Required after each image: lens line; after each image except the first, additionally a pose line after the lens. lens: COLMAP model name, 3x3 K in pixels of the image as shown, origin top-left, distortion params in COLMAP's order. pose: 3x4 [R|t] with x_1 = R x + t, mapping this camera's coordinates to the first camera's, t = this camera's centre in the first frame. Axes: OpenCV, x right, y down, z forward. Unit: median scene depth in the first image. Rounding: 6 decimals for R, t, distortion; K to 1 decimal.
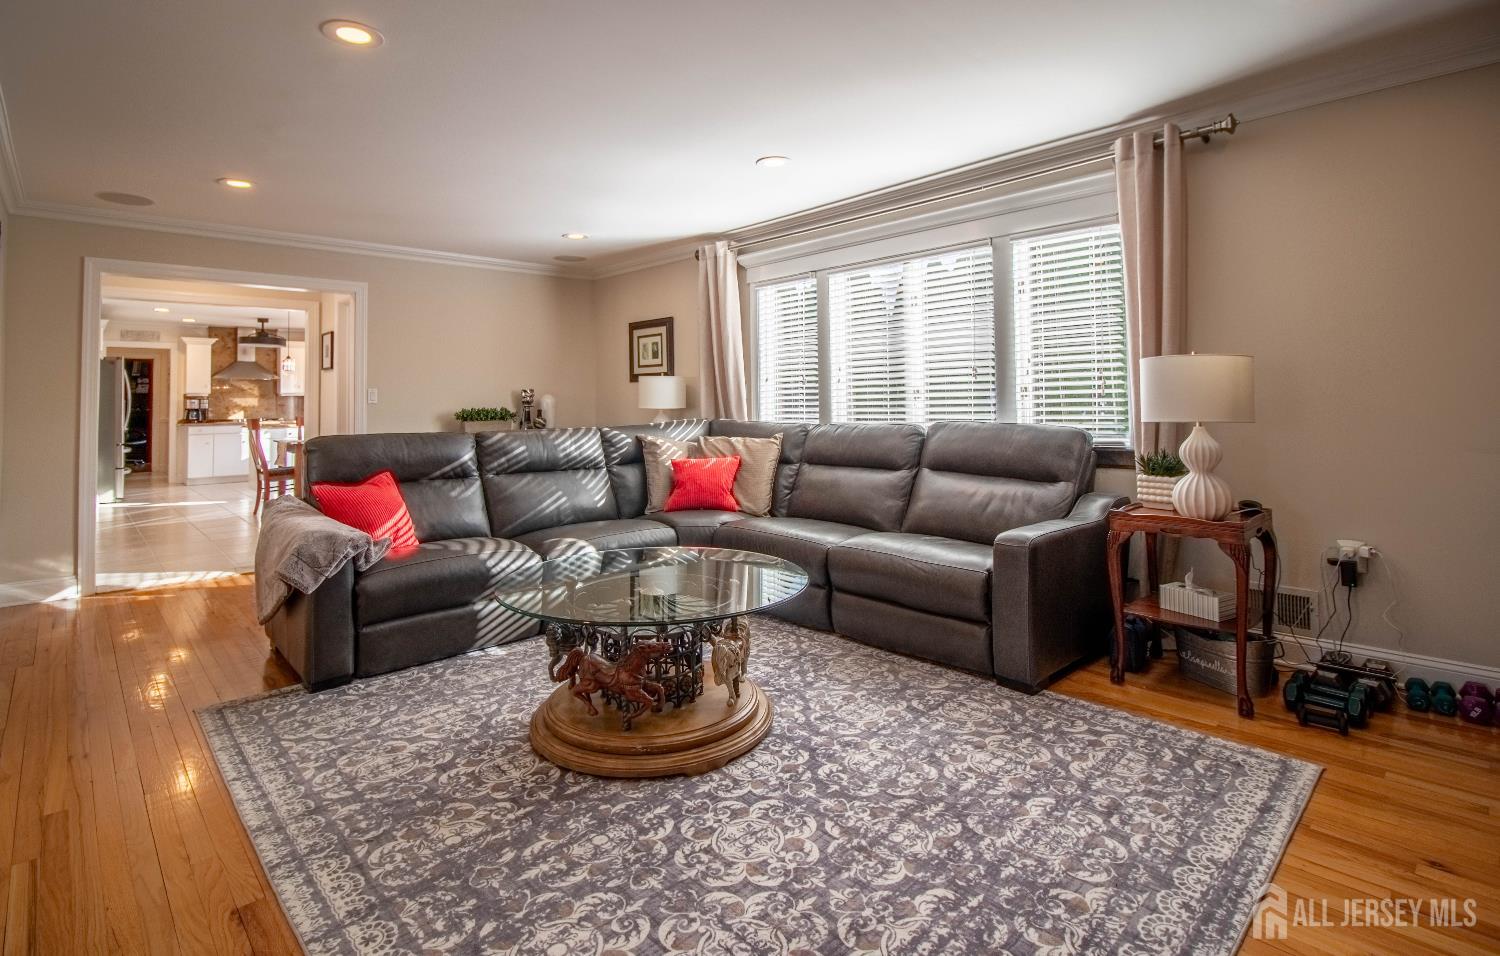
lens RADIAL K [[723.8, 0, 749.8], [0, 723.8, 376.0], [0, 0, 1]] dist [-0.001611, -0.000052]
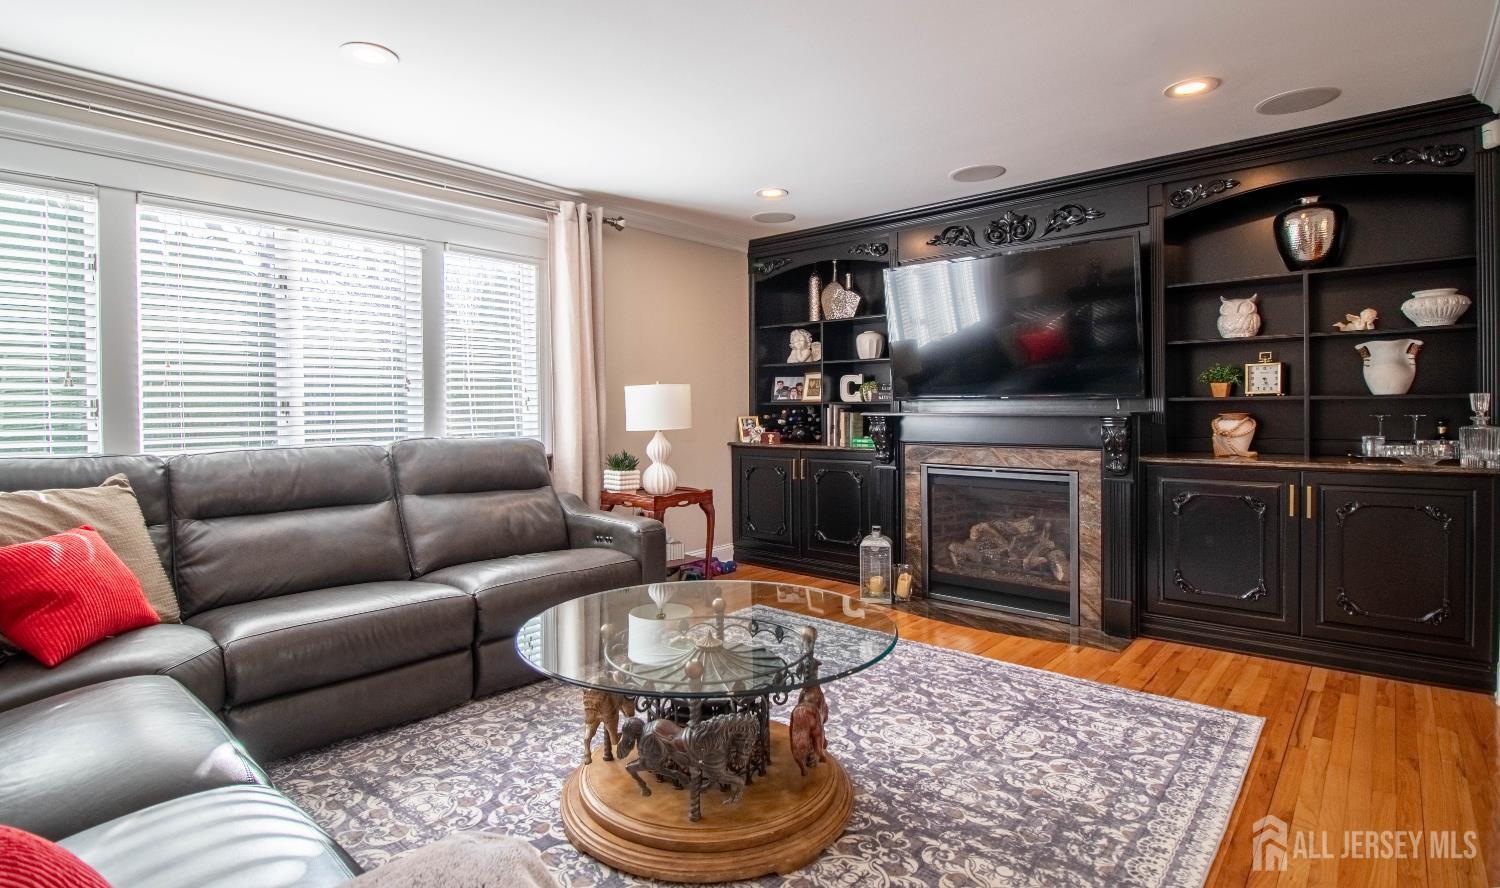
lens RADIAL K [[731.8, 0, 727.0], [0, 731.8, 421.8], [0, 0, 1]] dist [-0.001825, -0.000692]
pose [[-0.070488, -0.001912, 0.997511, -1.213524], [-0.027934, 0.999610, -0.000057, 0.057971], [-0.997121, -0.027868, -0.070514, 1.312062]]
